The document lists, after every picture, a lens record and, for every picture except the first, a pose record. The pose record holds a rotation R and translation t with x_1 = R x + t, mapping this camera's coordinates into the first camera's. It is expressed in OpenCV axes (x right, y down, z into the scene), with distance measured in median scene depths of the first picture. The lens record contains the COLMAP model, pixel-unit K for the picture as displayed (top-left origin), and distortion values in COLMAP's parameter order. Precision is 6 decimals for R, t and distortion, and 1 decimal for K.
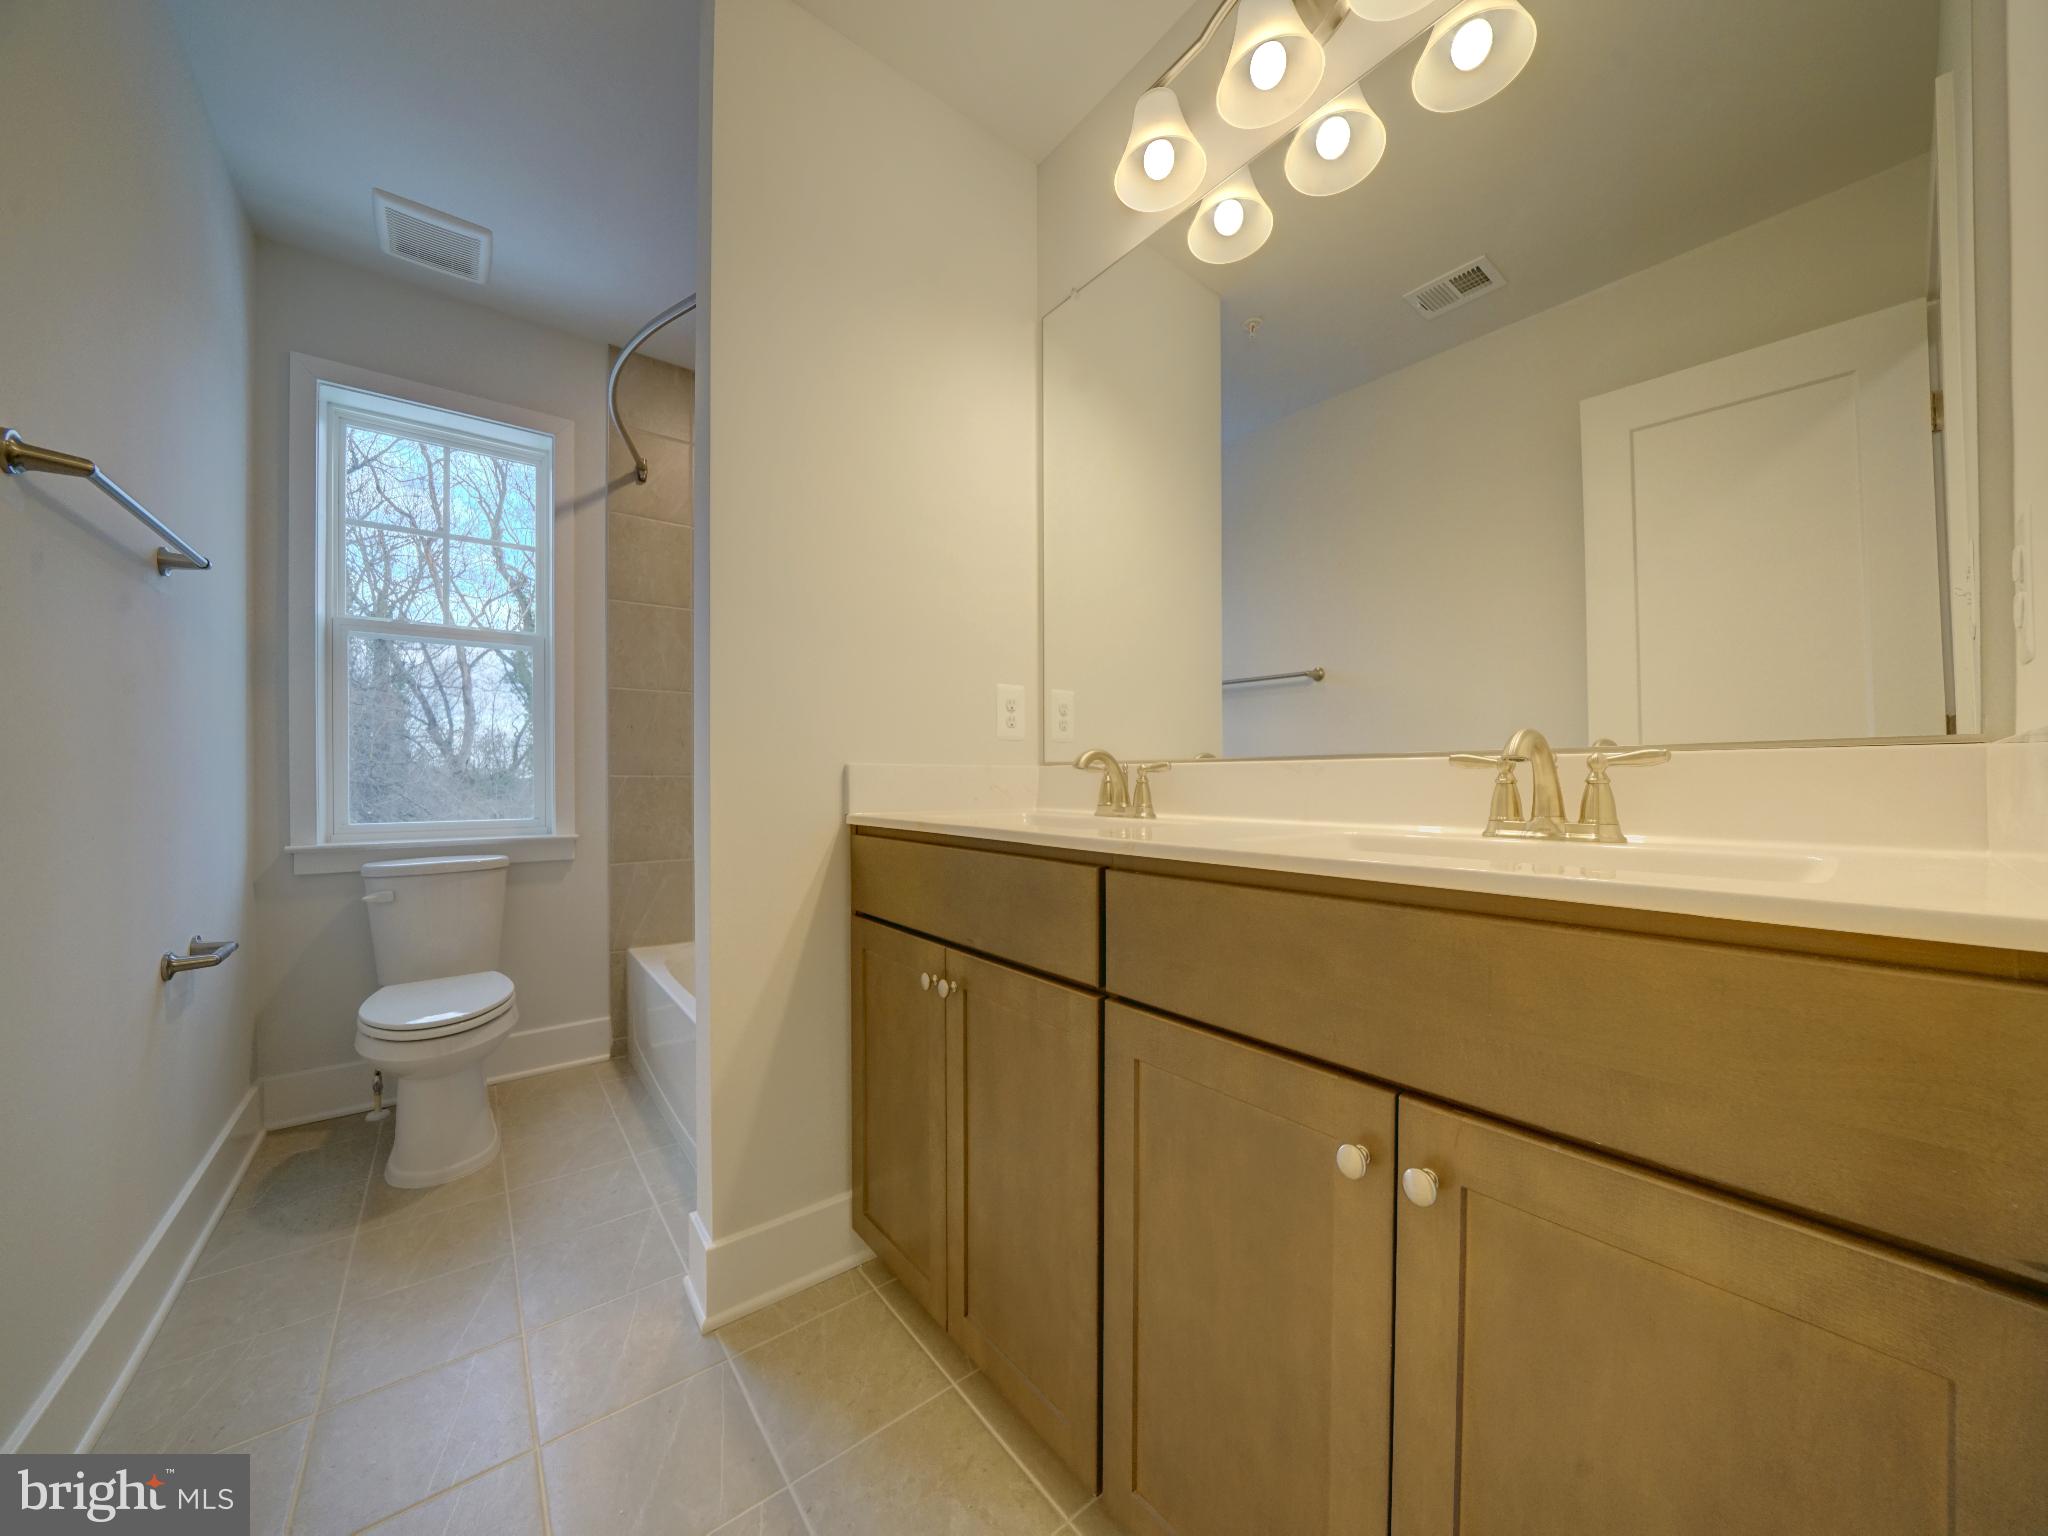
lens RADIAL K [[707.3, 0, 1015.2], [0, 707.3, 786.1], [0, 0, 1]] dist [-0.016285, -0.000006]
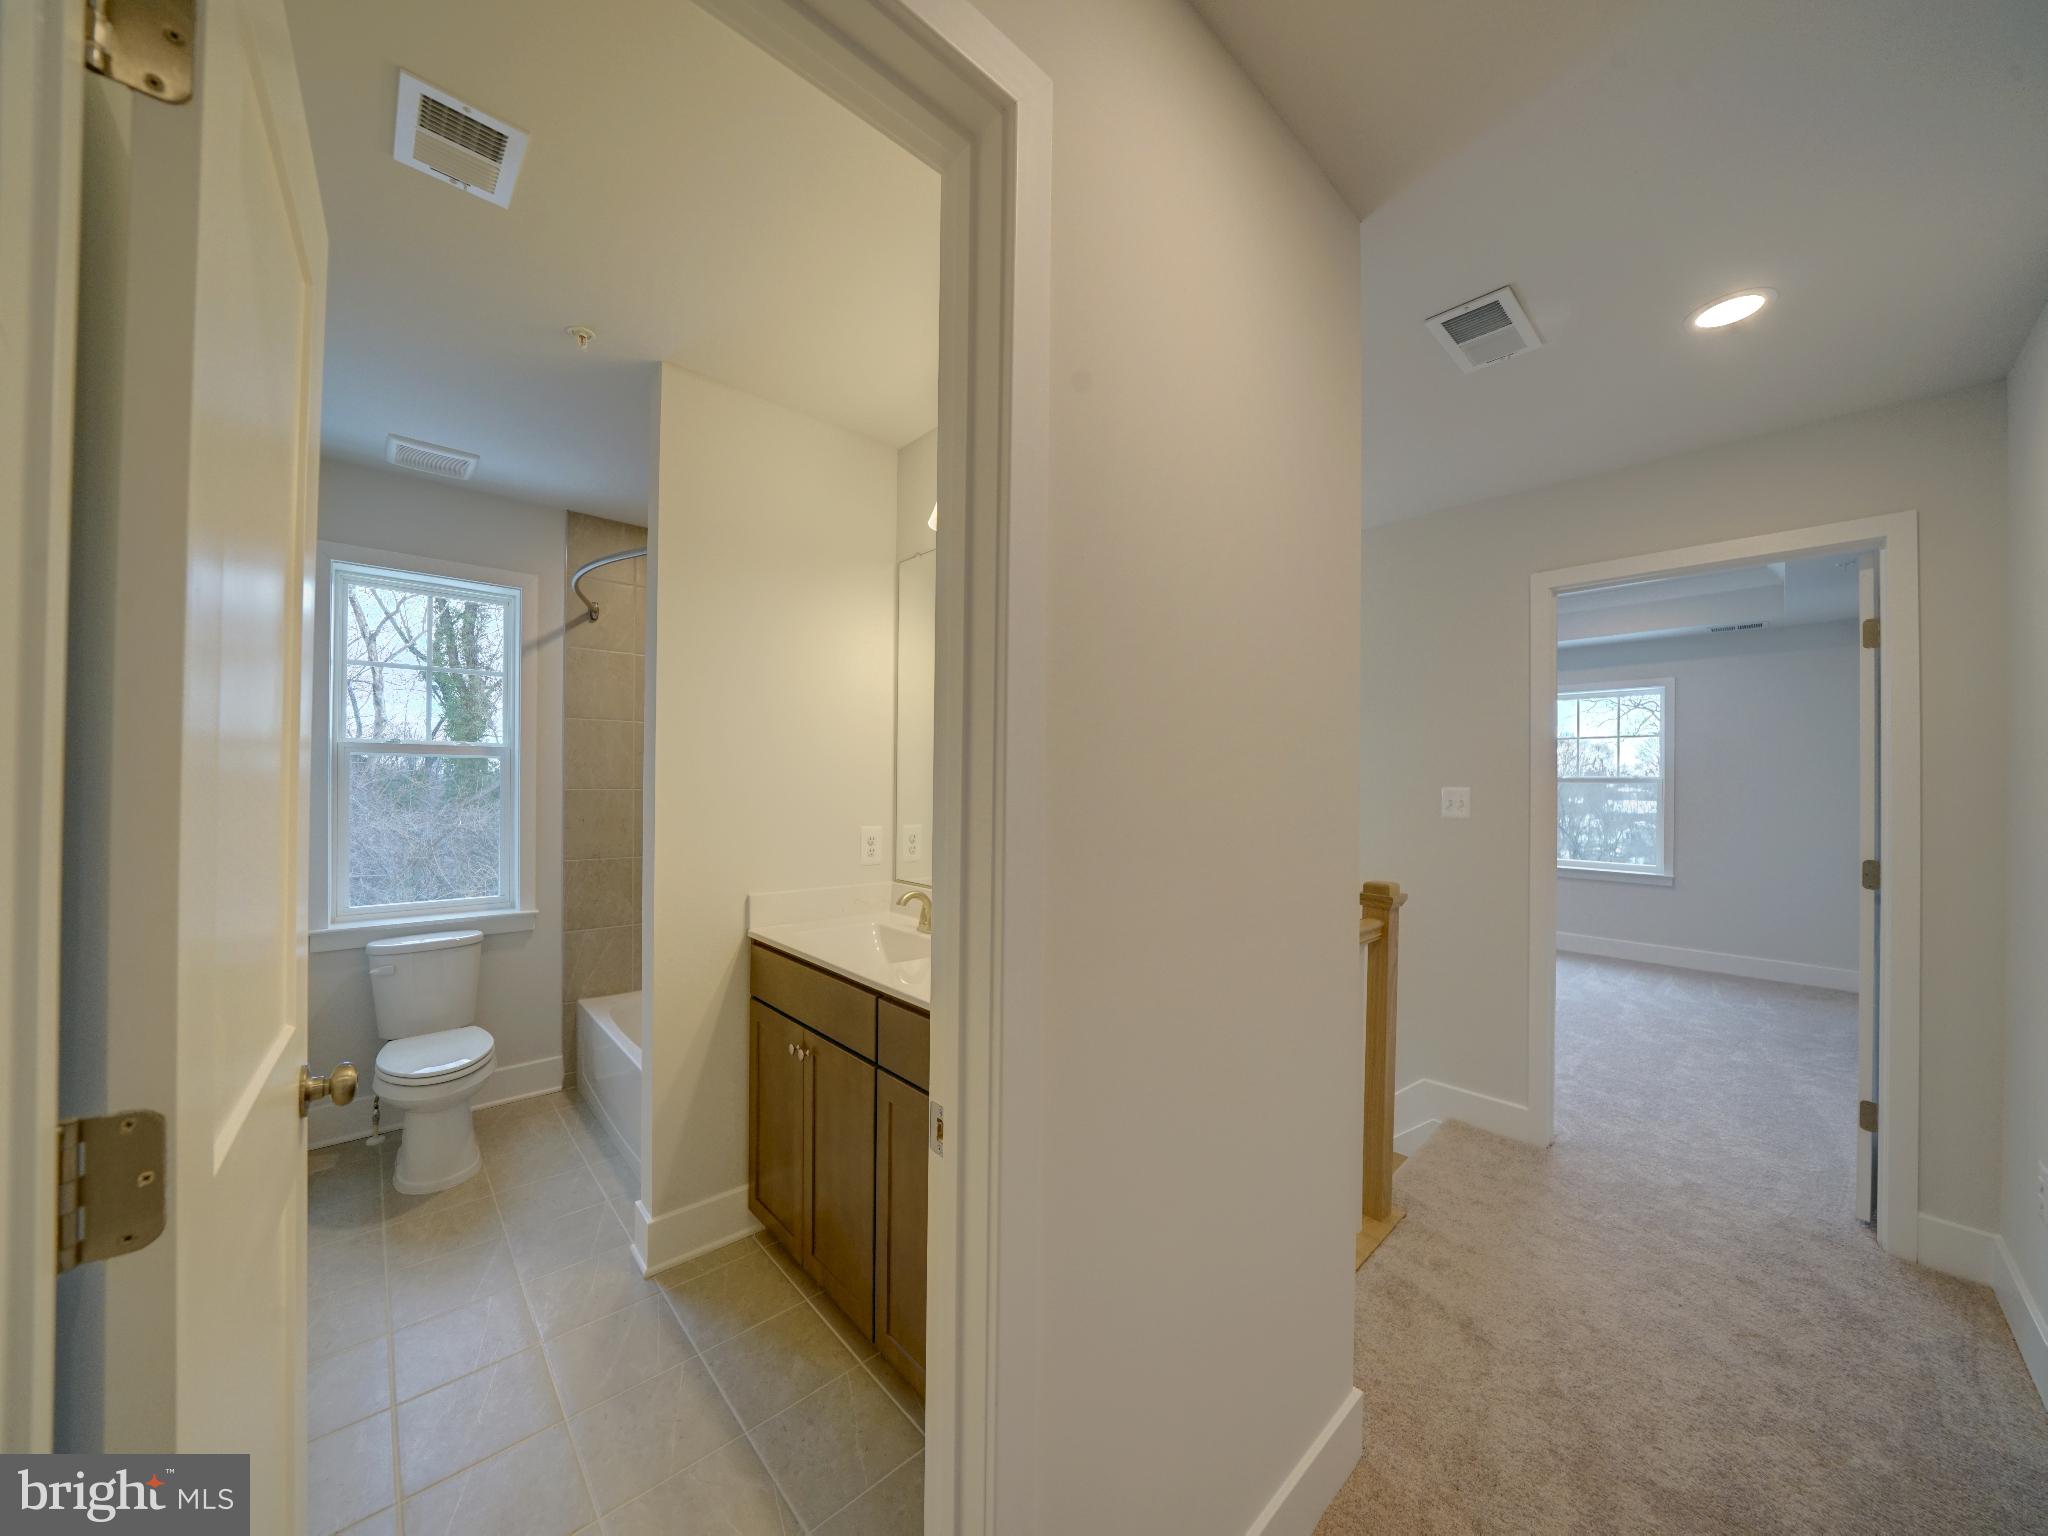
lens RADIAL K [[727.8, 0, 1022.2], [0, 727.8, 780.1], [0, 0, 1]] dist [-0.014962, -0.000175]
pose [[0.996846, 0.012450, 0.078373, 0.173006], [-0.012199, 0.999919, -0.003682, -0.224801], [-0.078412, 0.002714, 0.996917, -0.460784]]
